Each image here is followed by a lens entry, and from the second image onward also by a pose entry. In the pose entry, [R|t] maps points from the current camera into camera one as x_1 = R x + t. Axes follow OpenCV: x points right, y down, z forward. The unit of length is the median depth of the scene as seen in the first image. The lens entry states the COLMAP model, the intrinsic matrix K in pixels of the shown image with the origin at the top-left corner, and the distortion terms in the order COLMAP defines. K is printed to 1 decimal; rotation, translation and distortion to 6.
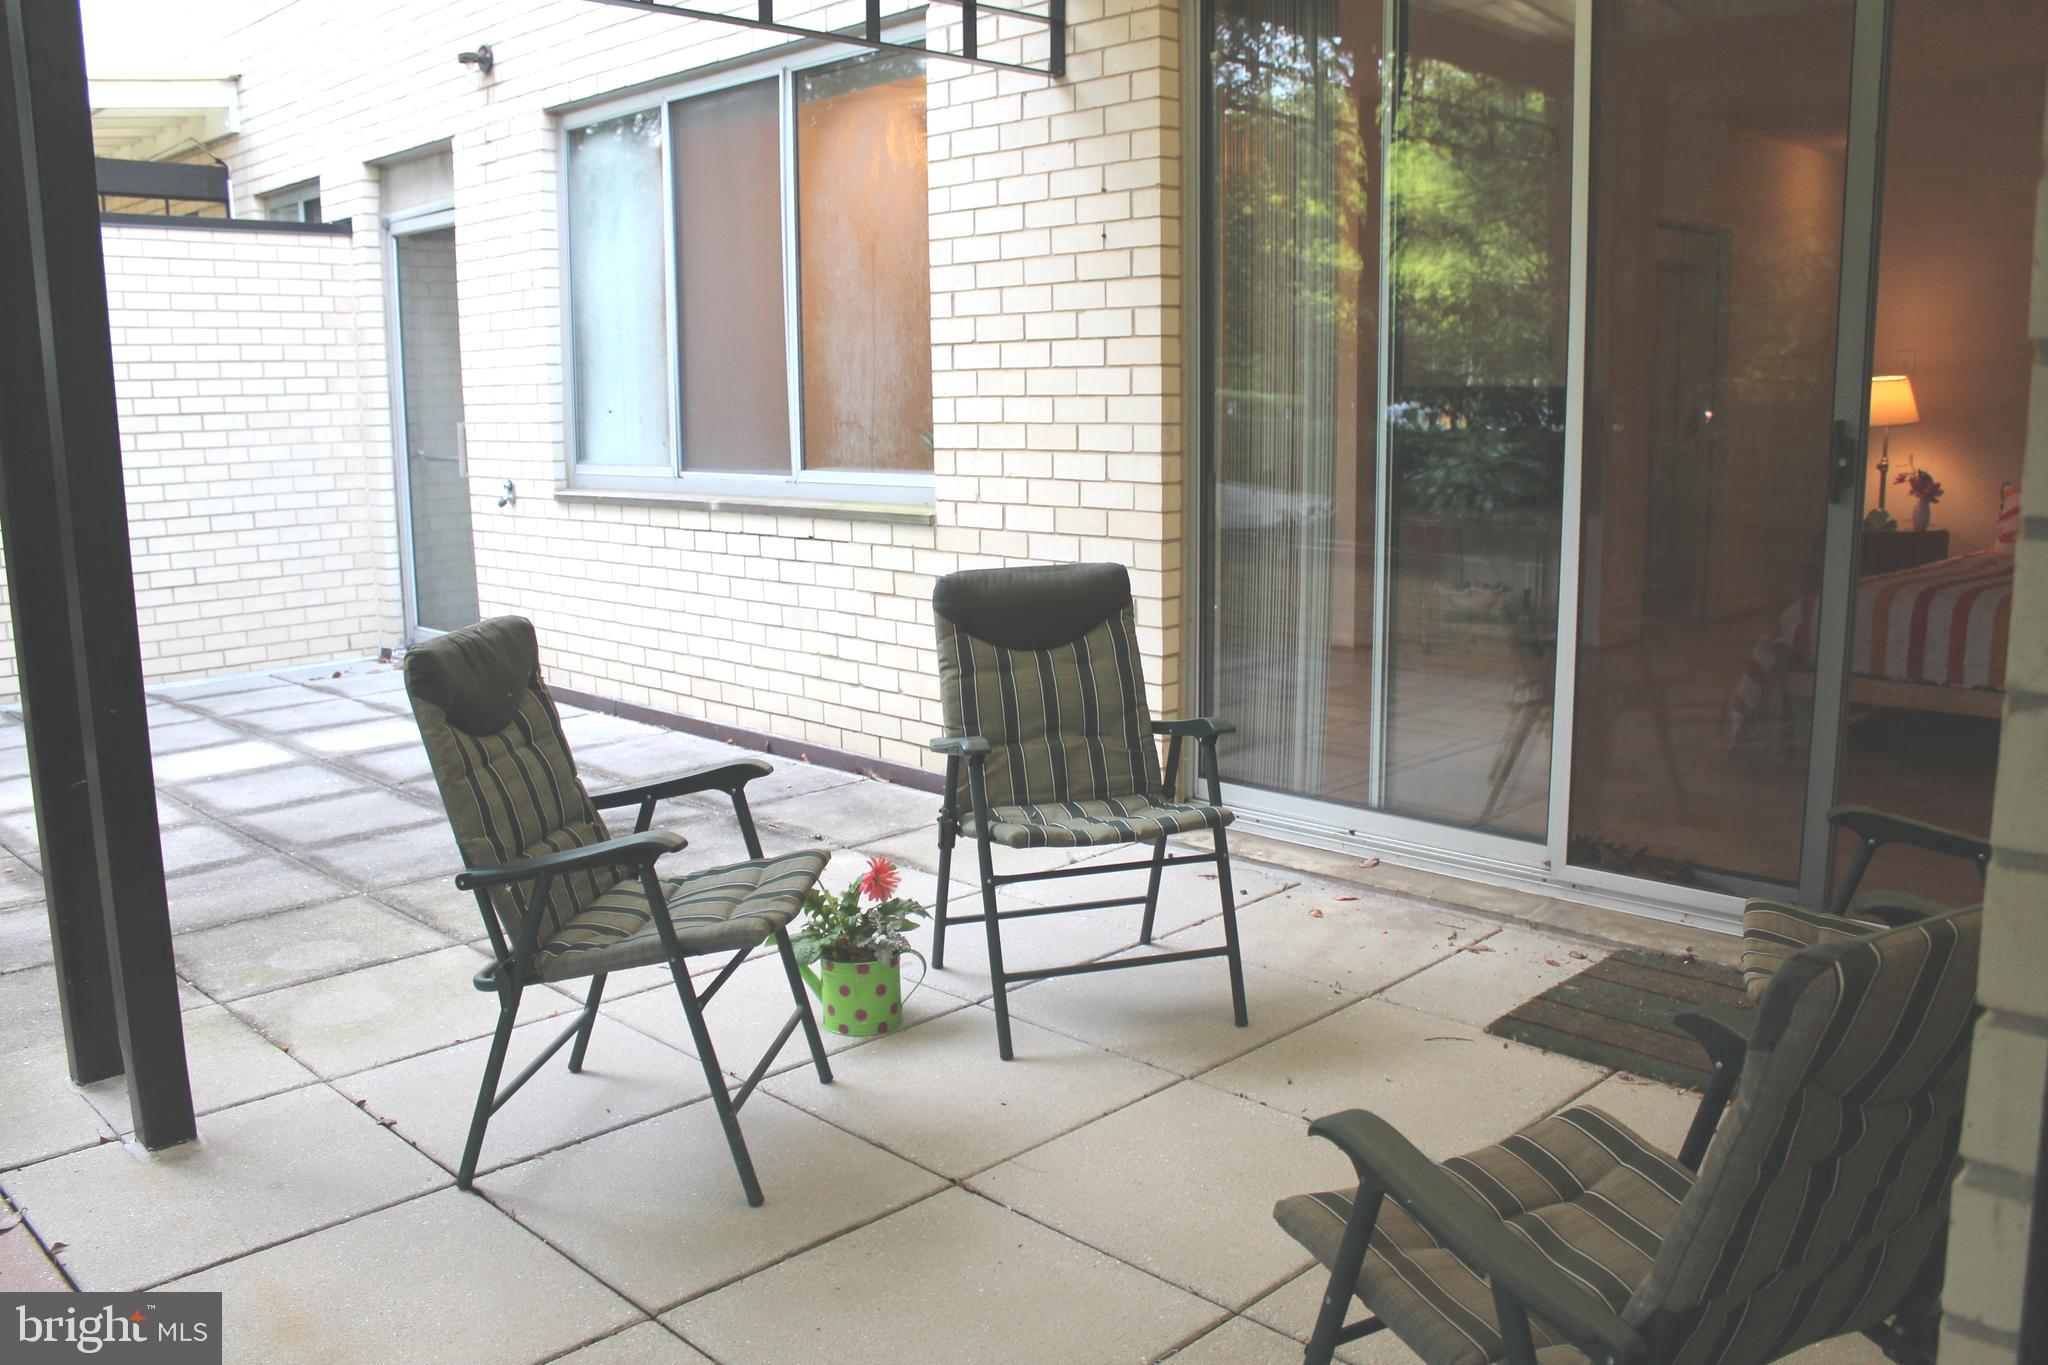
lens RADIAL K [[1670.6, 0, 1024.0], [0, 1670.6, 682.5], [0, 0, 1]] dist [-0.168093, 0.141548]
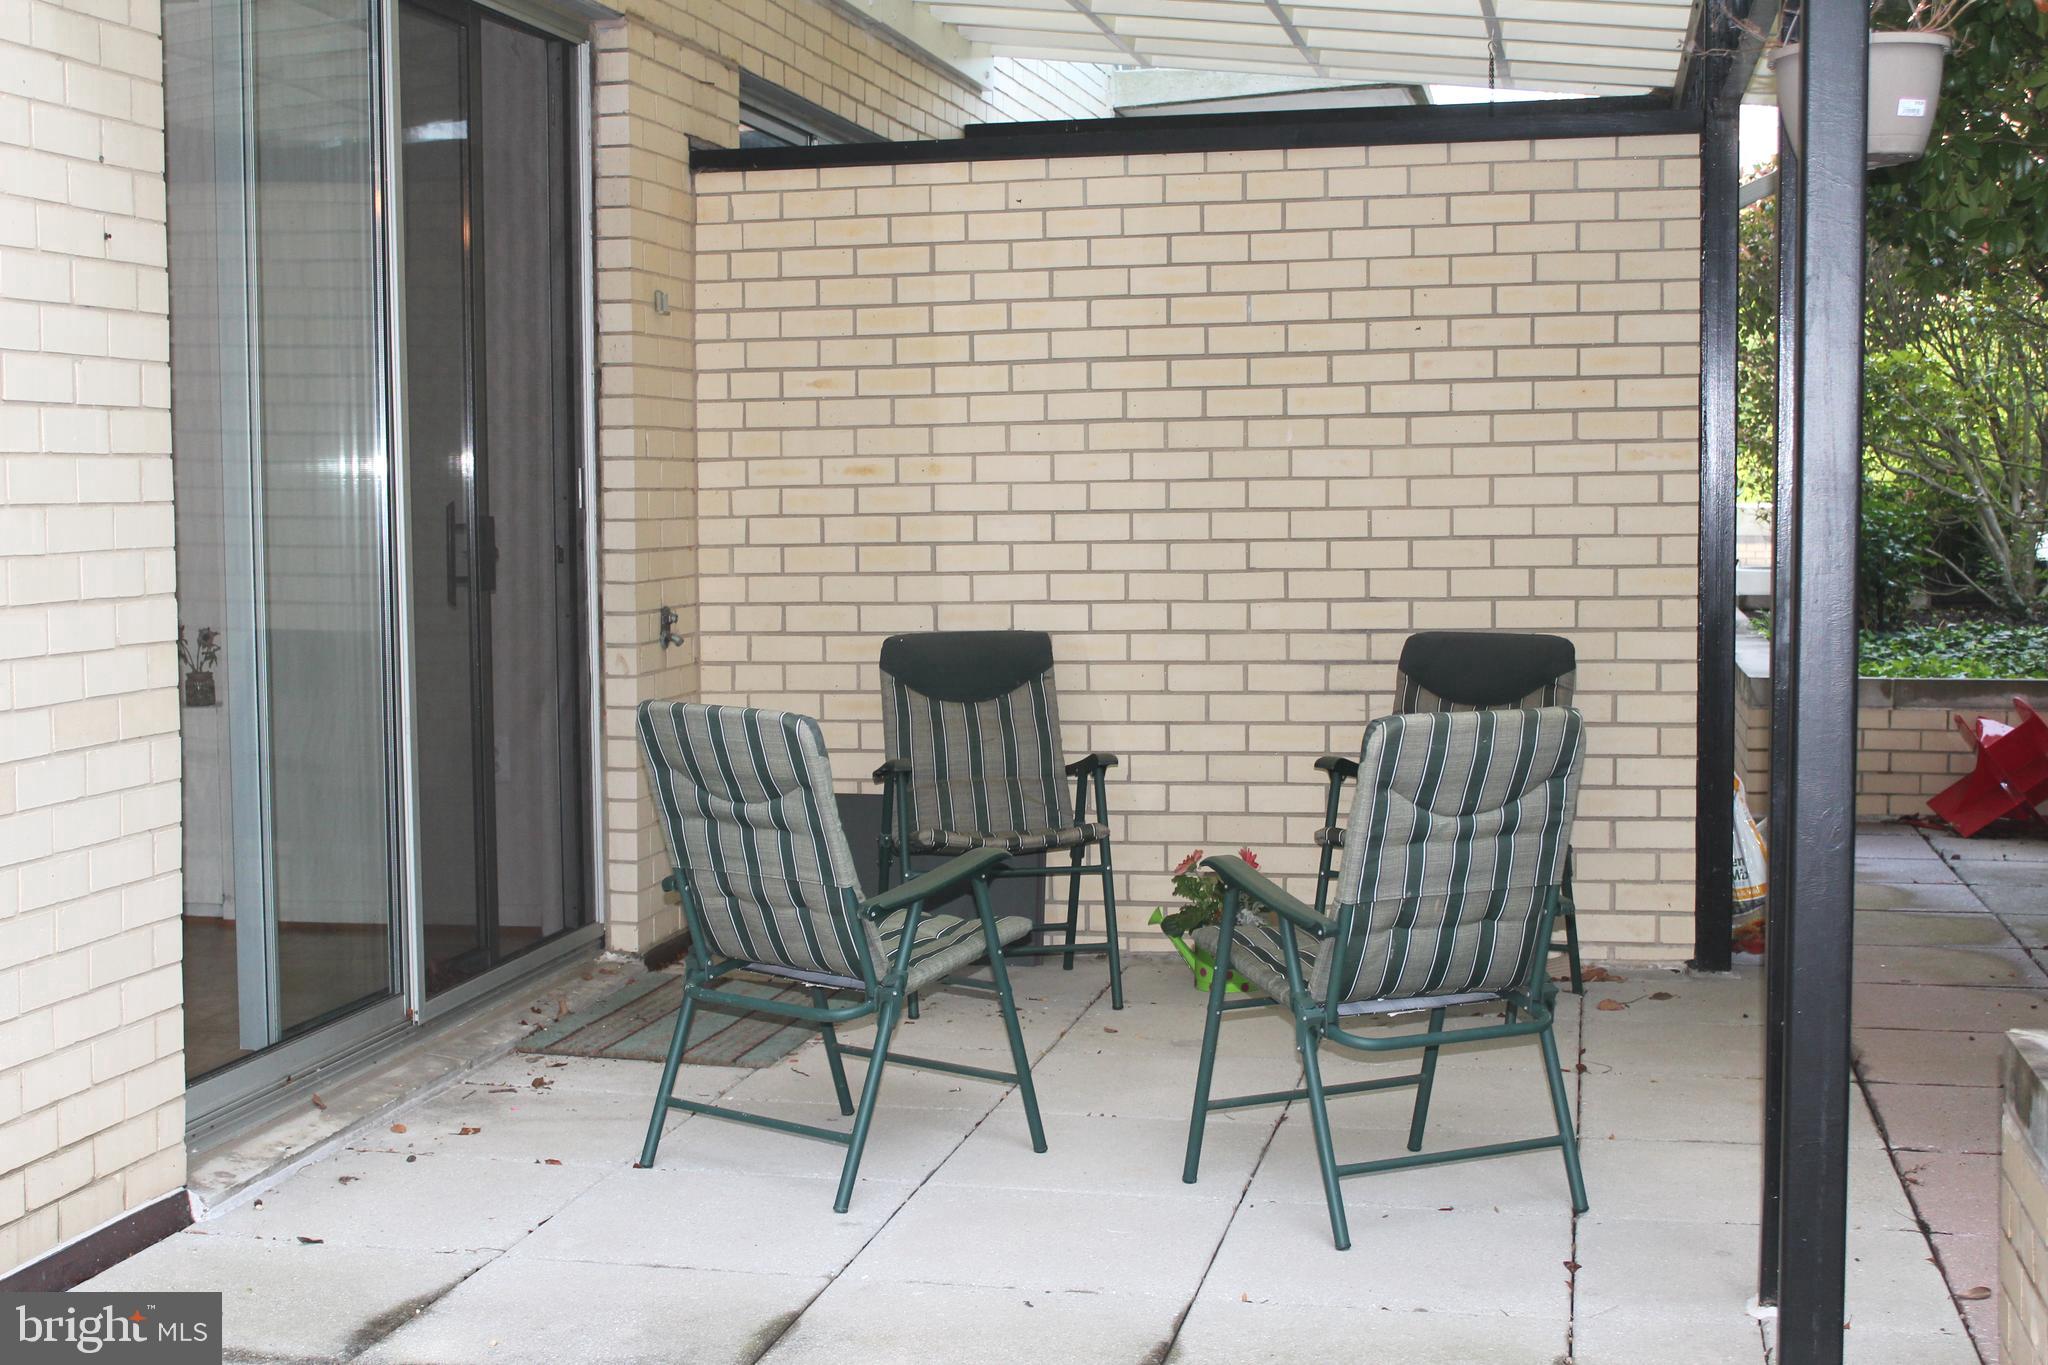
lens RADIAL K [[2686.8, 0, 1024.0], [0, 2686.8, 682.5], [0, 0, 1]] dist [-0.034927, -0.010435]
pose [[-0.535968, -0.048644, 0.842836, -0.915618], [0.159317, 0.974573, 0.157558, -0.205182], [-0.829070, 0.218724, -0.514590, 1.207590]]
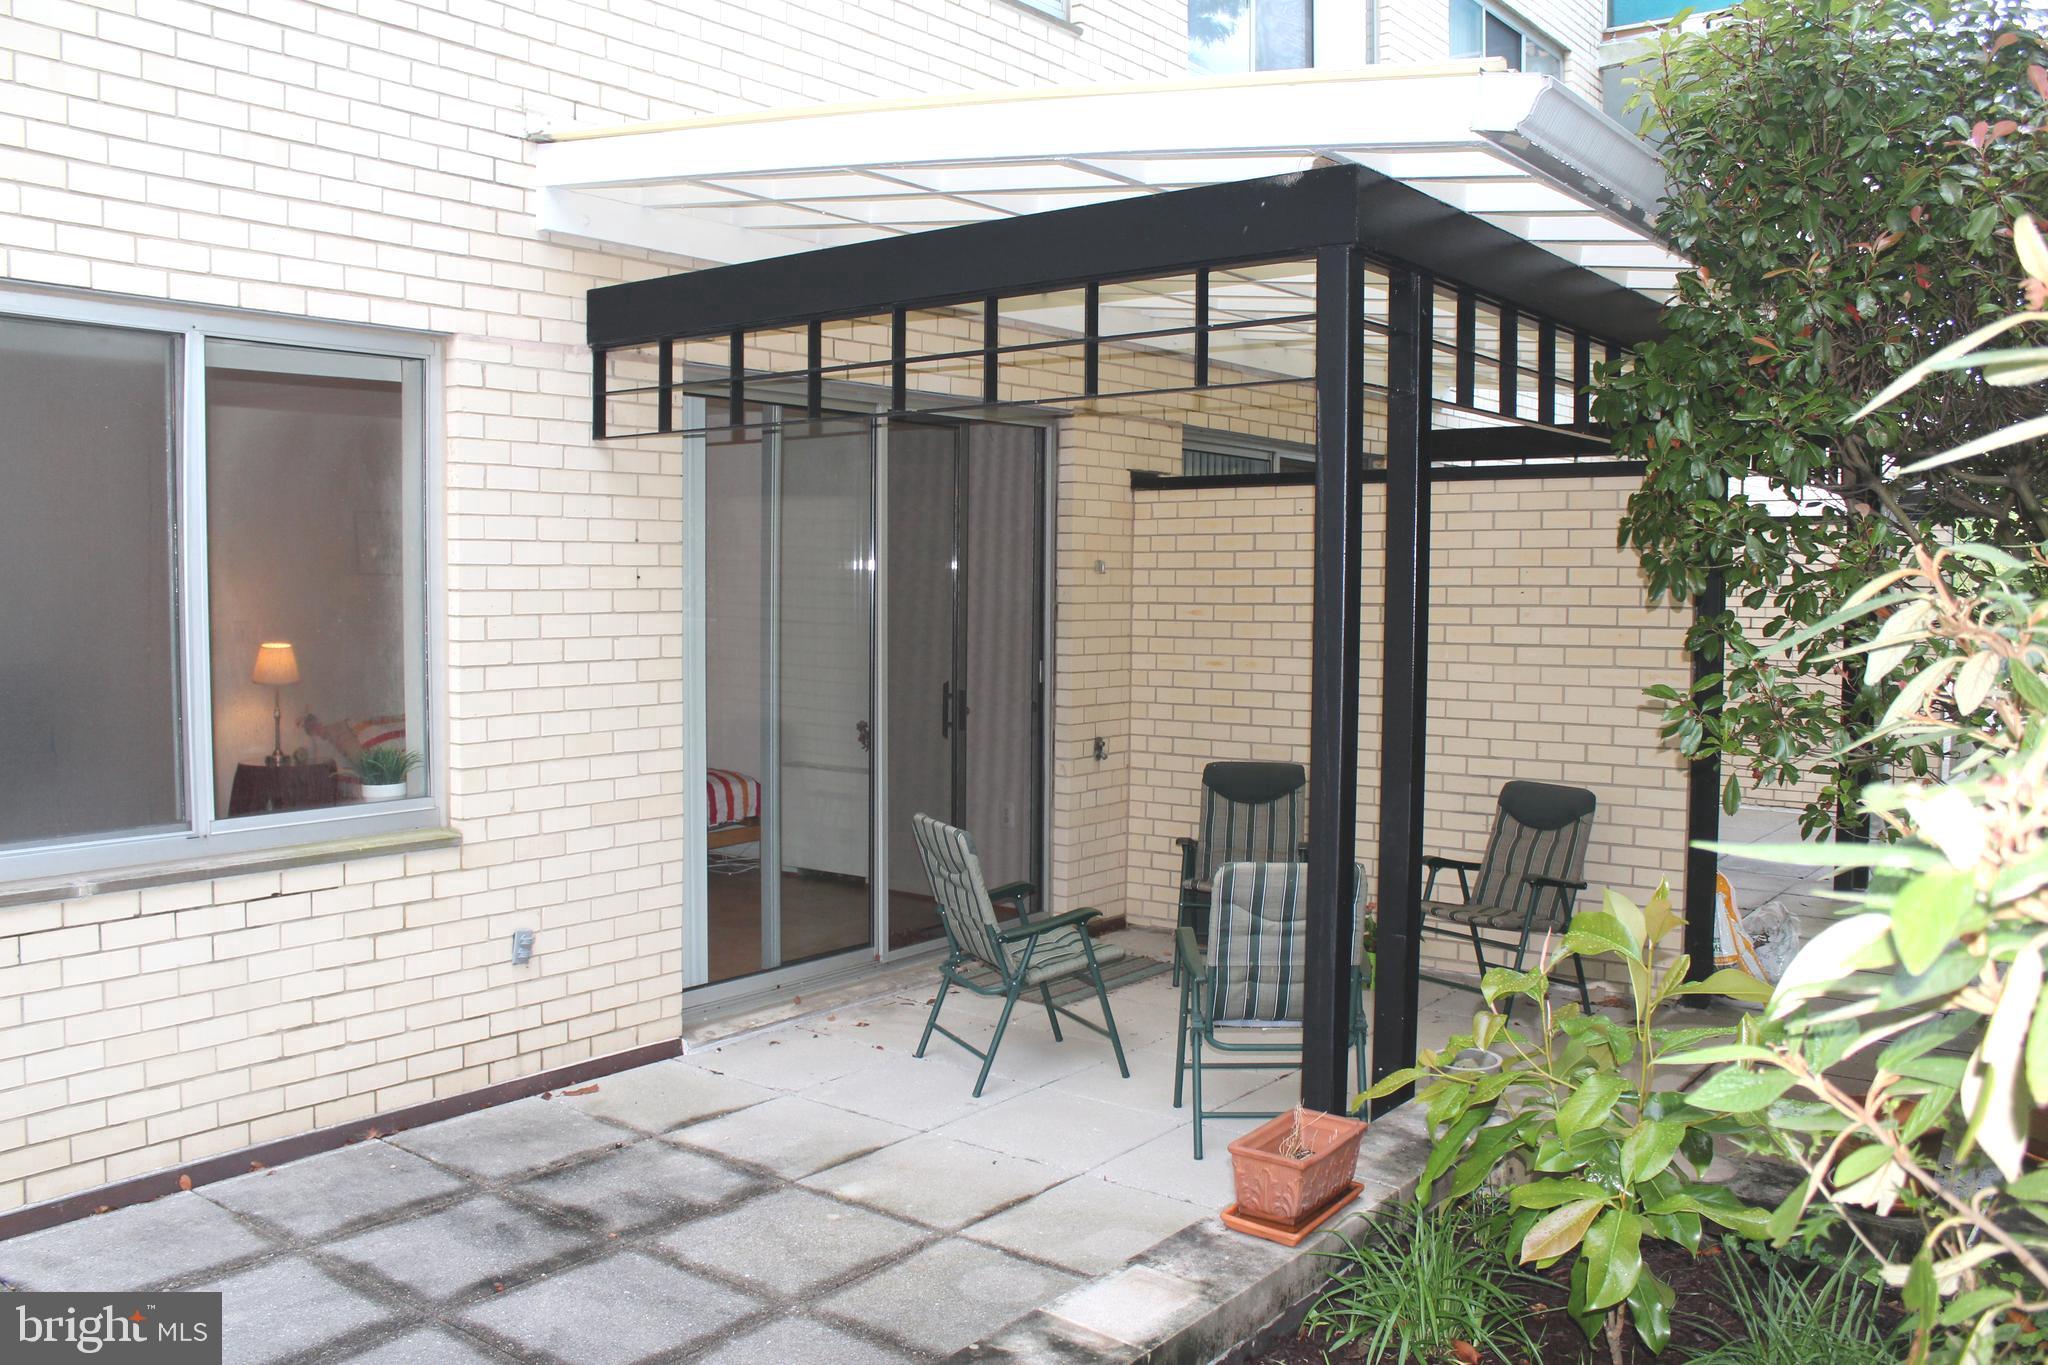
lens RADIAL K [[1670.6, 0, 1024.0], [0, 1670.6, 682.5], [0, 0, 1]] dist [-0.168093, 0.141548]
pose [[-0.131757, -0.049642, 0.990038, -1.173376], [0.163137, 0.984042, 0.071052, -0.225413], [-0.977766, 0.170874, -0.121555, 0.848891]]
